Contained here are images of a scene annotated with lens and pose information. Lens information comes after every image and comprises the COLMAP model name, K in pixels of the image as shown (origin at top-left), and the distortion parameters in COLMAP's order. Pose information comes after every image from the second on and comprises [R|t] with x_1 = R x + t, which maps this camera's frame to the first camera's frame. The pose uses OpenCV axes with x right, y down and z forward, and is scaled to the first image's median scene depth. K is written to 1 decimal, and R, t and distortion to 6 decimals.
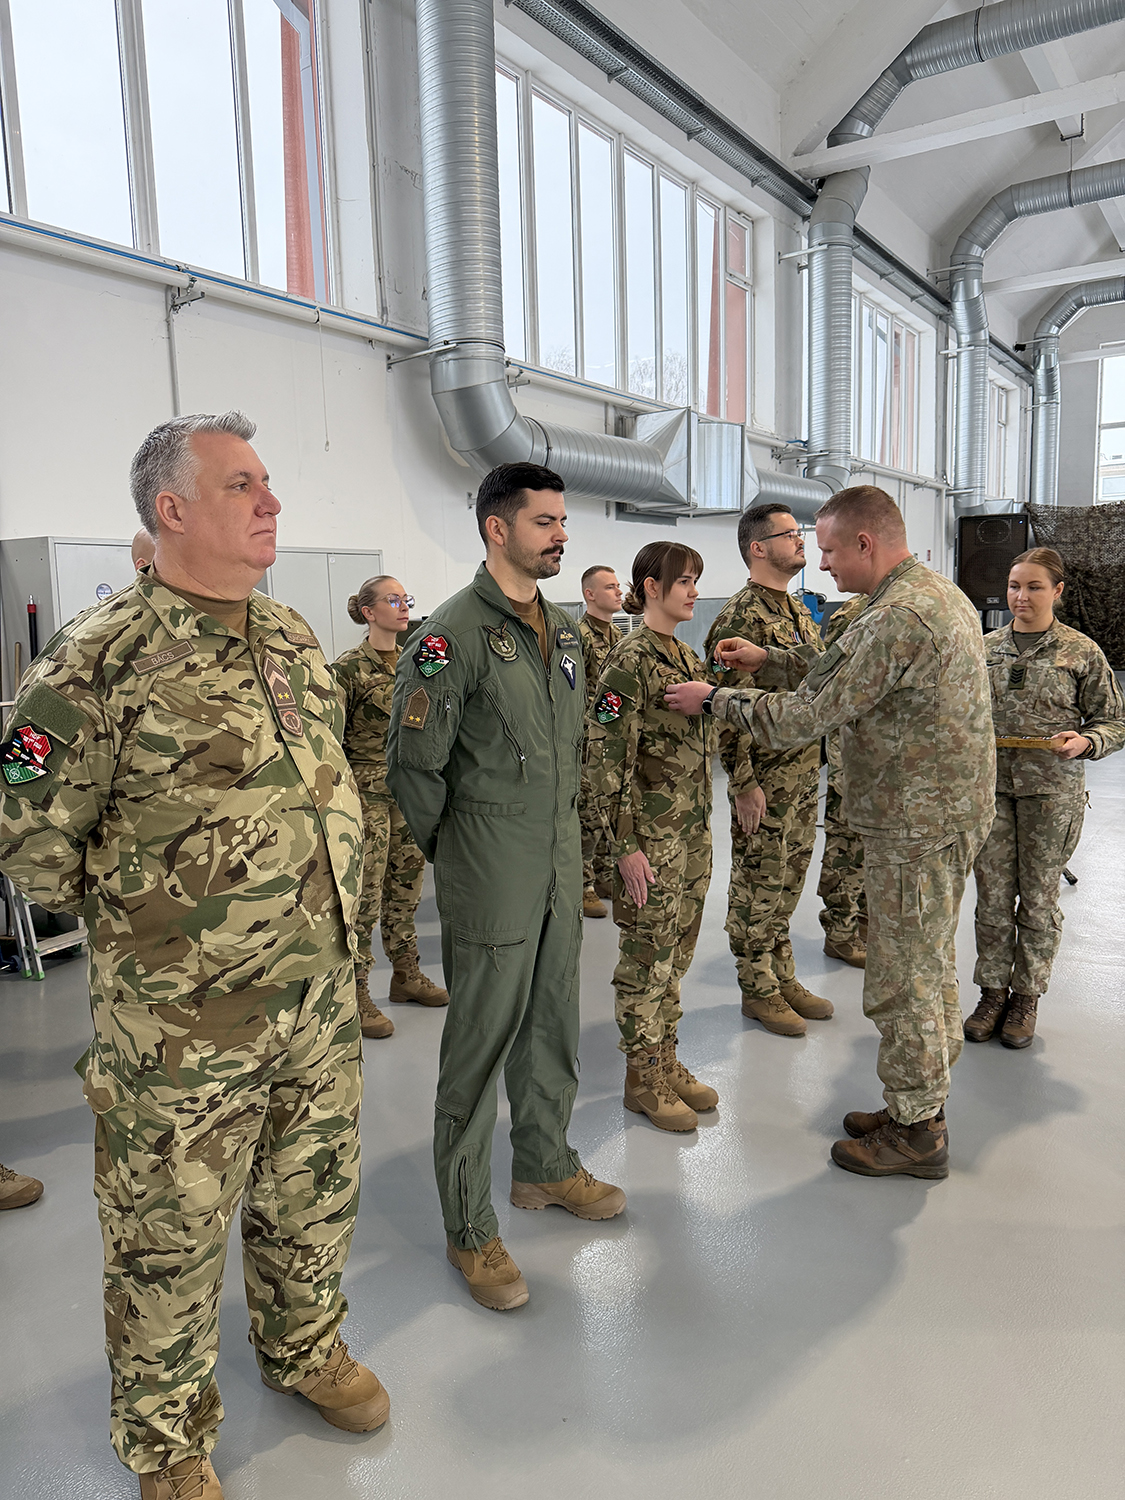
lens RADIAL K [[1044.2, 0, 497.4], [0, 1044.2, 733.7], [0, 0, 1]] dist [0.019633, -0.034276]
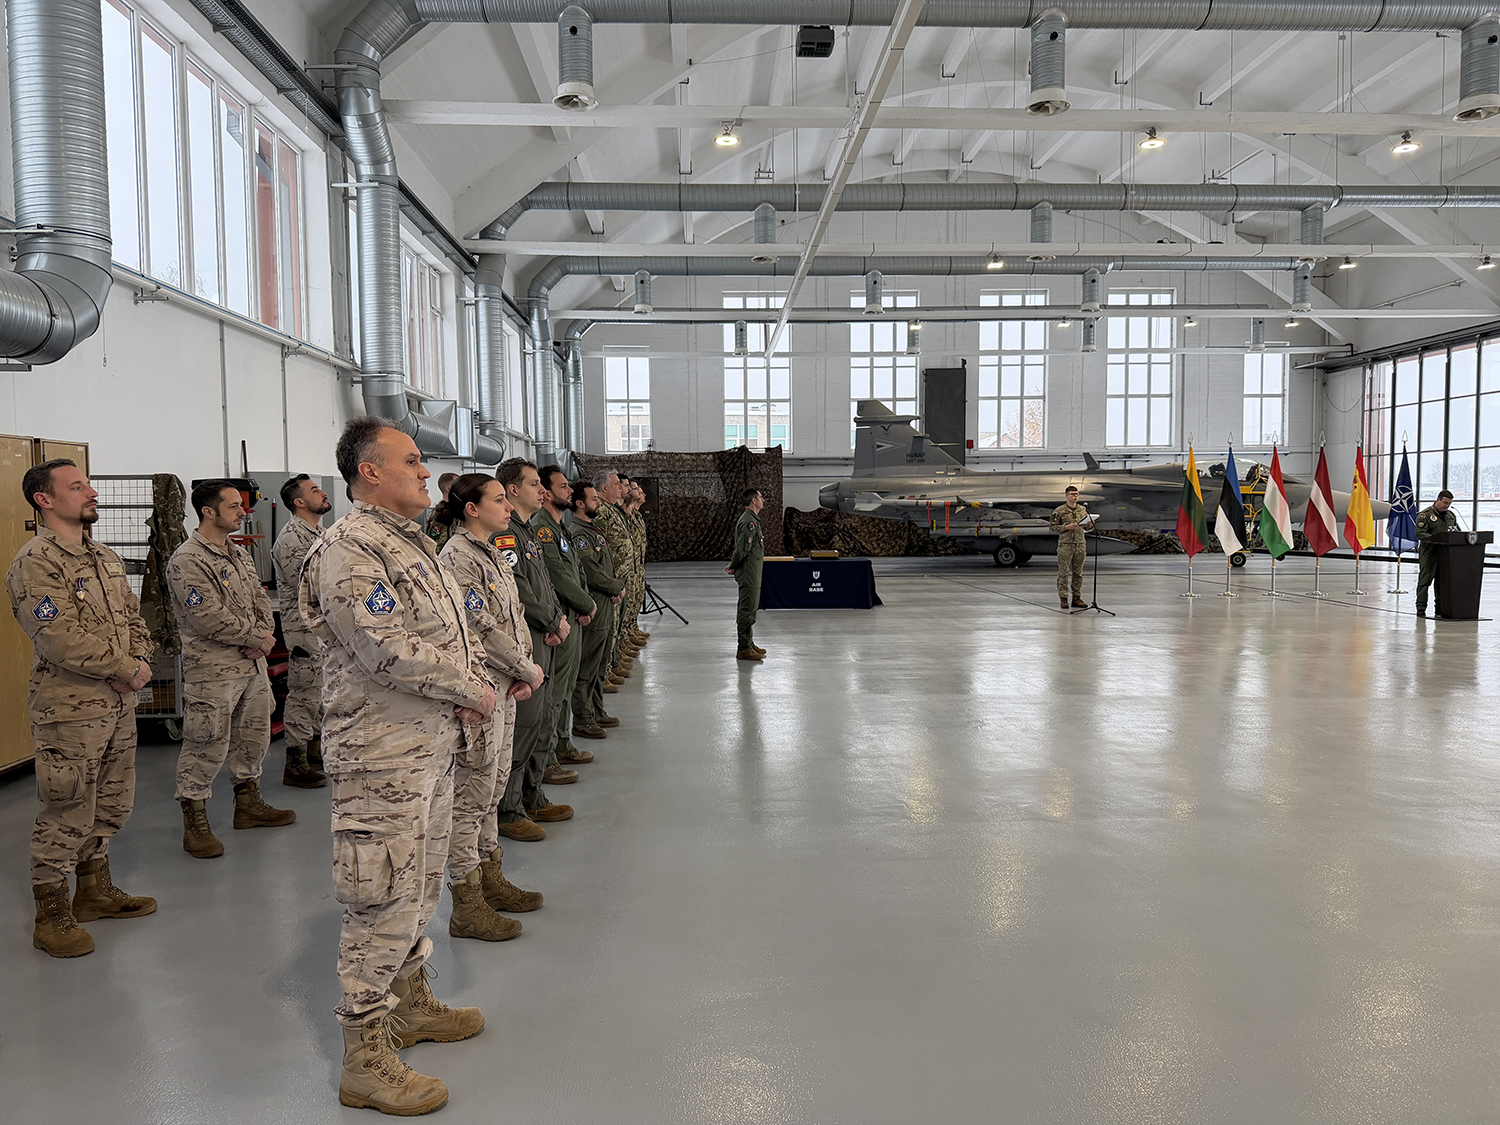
lens RADIAL K [[1044.2, 0, 732.7], [0, 1044.2, 581.3], [0, 0, 1]] dist [0.019633, -0.034276]
pose [[0.783484, 0.013490, 0.621266, -2.562235], [0.021254, 0.998598, -0.048487, 0.480056], [-0.621048, 0.051193, 0.782099, -3.342080]]
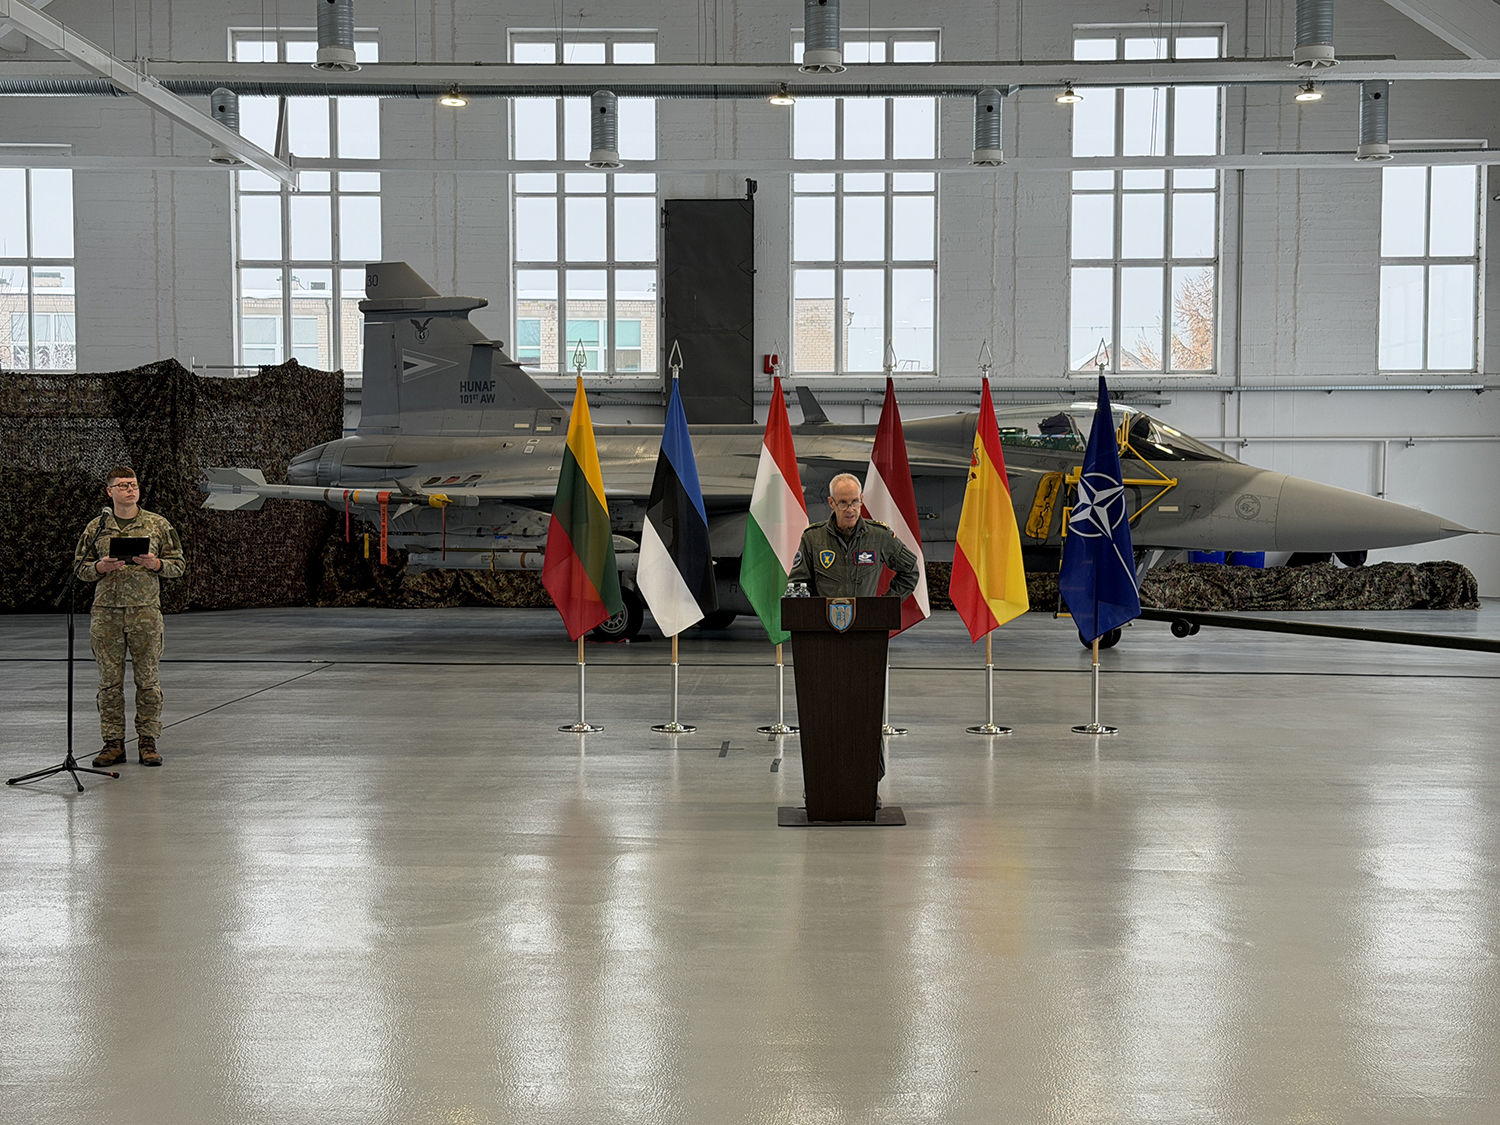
lens RADIAL K [[2094.3, 0, 741.5], [0, 2094.3, 569.3], [0, 0, 1]] dist [0.117920, 0.000000]
pose [[0.812996, 0.043917, 0.580611, 2.218154], [0.003495, 0.996766, -0.080289, 0.280833], [-0.582259, 0.067304, 0.810213, -5.226656]]
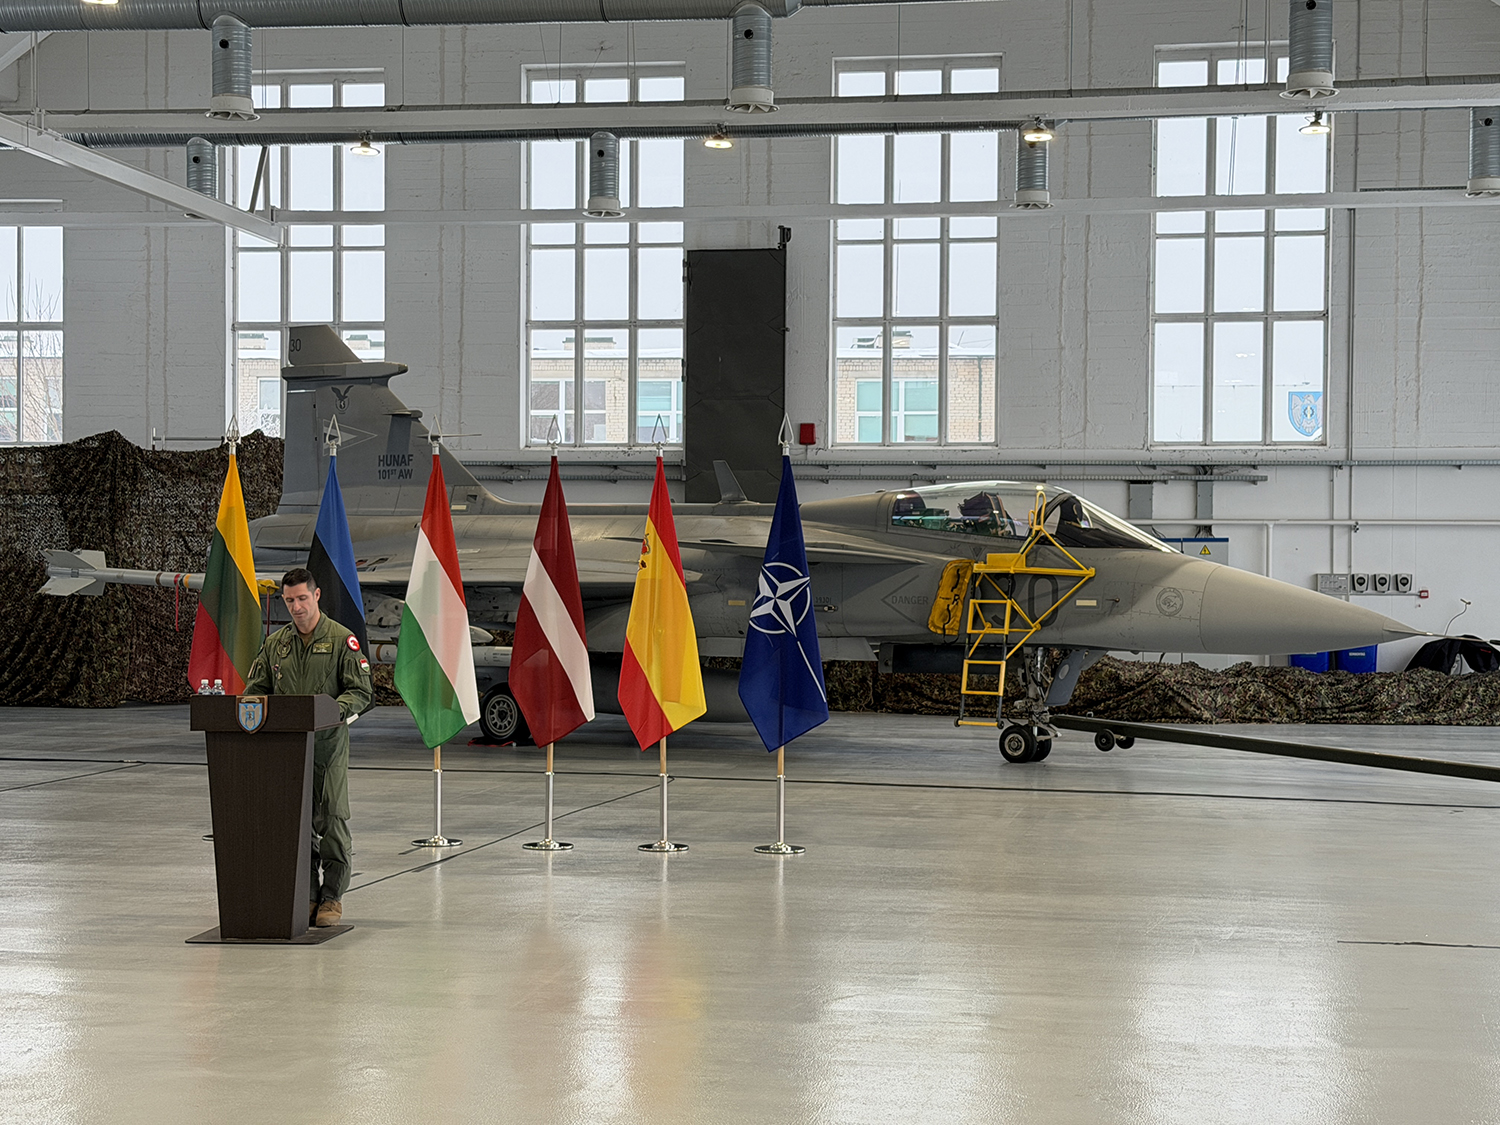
lens RADIAL K [[2434.1, 0, 738.9], [0, 2434.1, 565.1], [0, 0, 1]] dist [0.132587, 0.000000]
pose [[0.885868, 0.073752, 0.458038, 3.901115], [-0.020424, 0.992526, -0.120311, 0.291963], [-0.463488, 0.097225, 0.880753, -6.738347]]
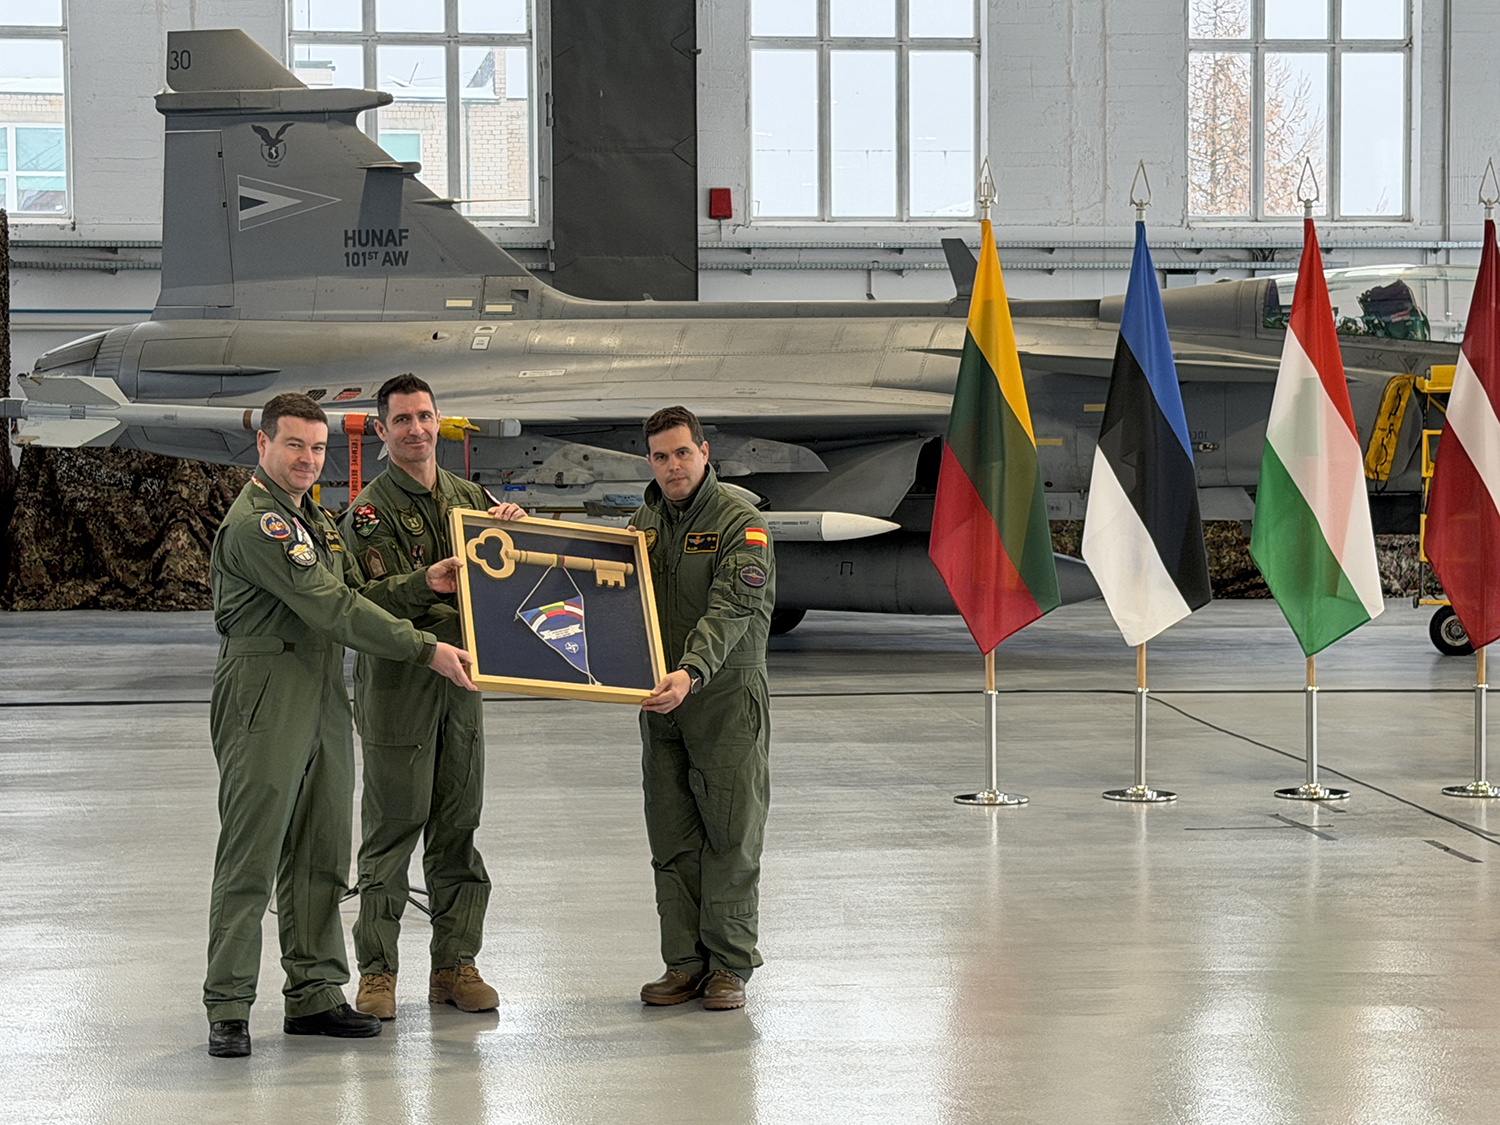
lens RADIAL K [[3376.1, 0, 789.9], [0, 3376.1, 552.9], [0, 0, 1]] dist [0.122730, 0.000000]
pose [[0.706747, 0.030974, 0.706788, 0.581705], [0.029693, 0.996862, -0.073378, 0.238124], [-0.706843, 0.072846, 0.703610, -3.647186]]
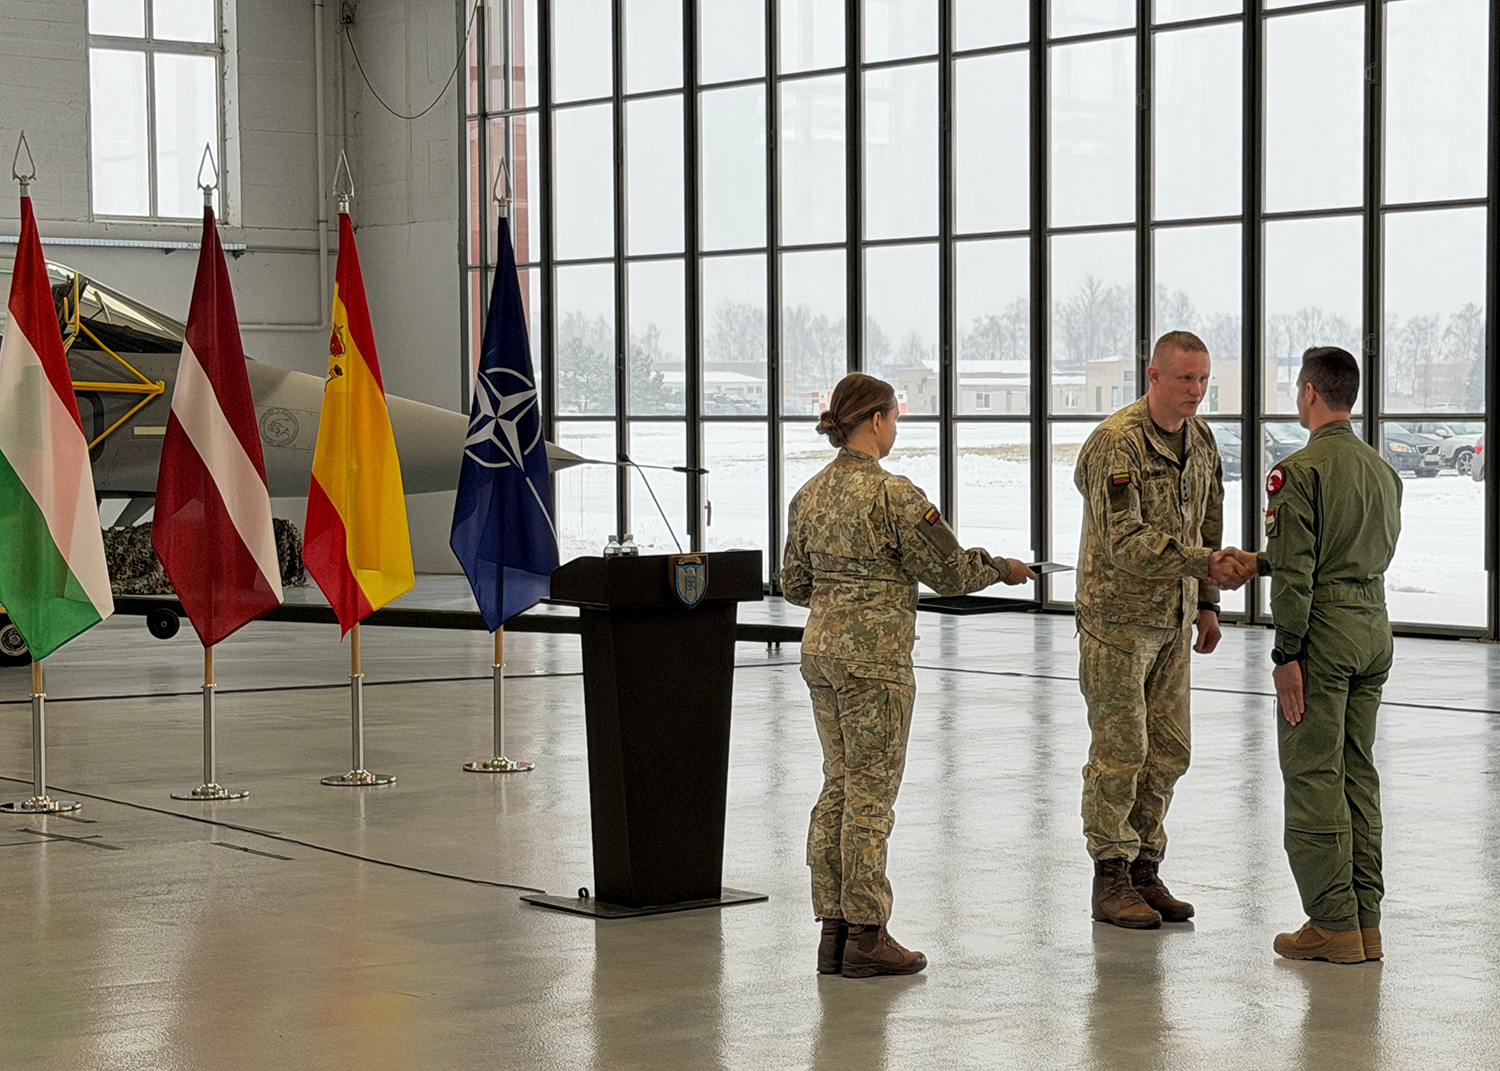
lens RADIAL K [[3524.3, 0, 843.3], [0, 3524.3, 544.3], [0, 0, 1]] dist [0.182516, 0.000000]
pose [[0.273939, 0.026681, 0.961377, -0.018724], [0.082347, 0.995293, -0.051087, 0.225605], [-0.958215, 0.093161, 0.270452, -2.829546]]
